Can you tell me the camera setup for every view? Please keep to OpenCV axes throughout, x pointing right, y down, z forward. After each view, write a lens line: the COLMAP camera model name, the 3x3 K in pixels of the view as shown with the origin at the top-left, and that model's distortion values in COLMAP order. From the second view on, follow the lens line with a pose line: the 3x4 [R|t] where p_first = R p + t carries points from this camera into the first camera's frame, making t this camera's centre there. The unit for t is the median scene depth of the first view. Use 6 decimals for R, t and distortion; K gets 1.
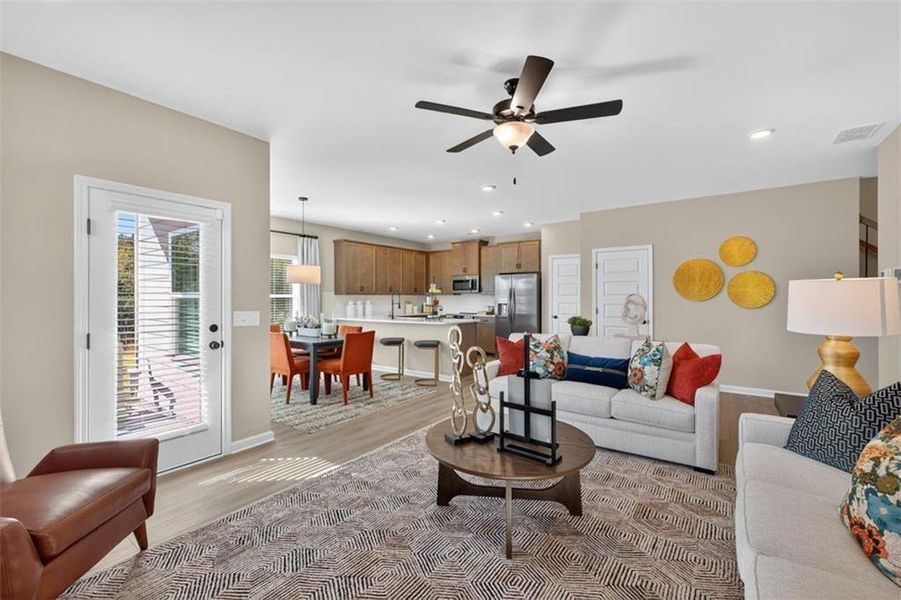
lens RADIAL K [[379.8, 0, 448.7], [0, 379.8, 299.8], [0, 0, 1]] dist [0.011268, -0.001669]
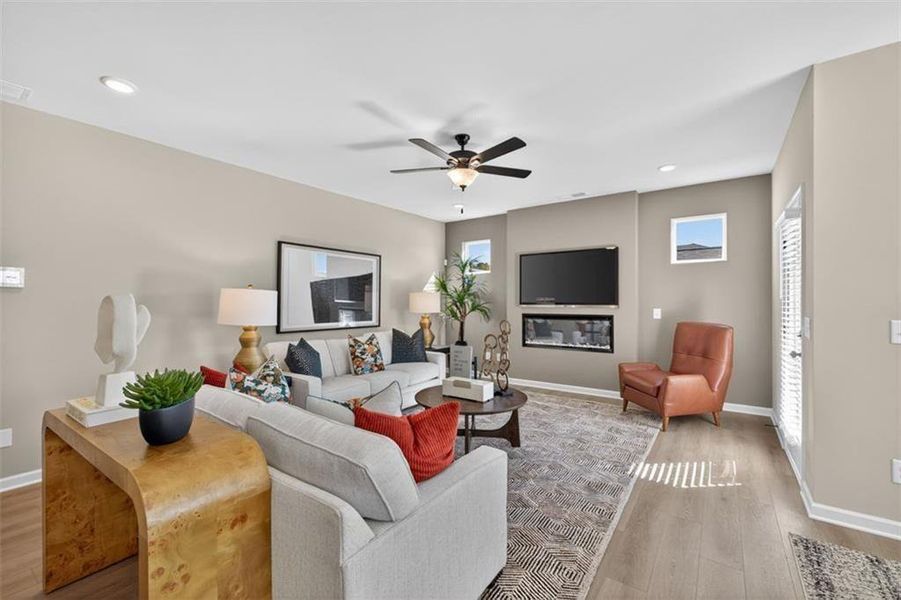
lens RADIAL K [[379.8, 0, 451.9], [0, 379.8, 298.9], [0, 0, 1]] dist [0.011268, -0.001669]
pose [[-0.999957, 0.004005, -0.008368, 0.140610], [0.004038, 0.999984, -0.003937, -0.006157], [0.008352, -0.003970, -0.999957, 1.445863]]
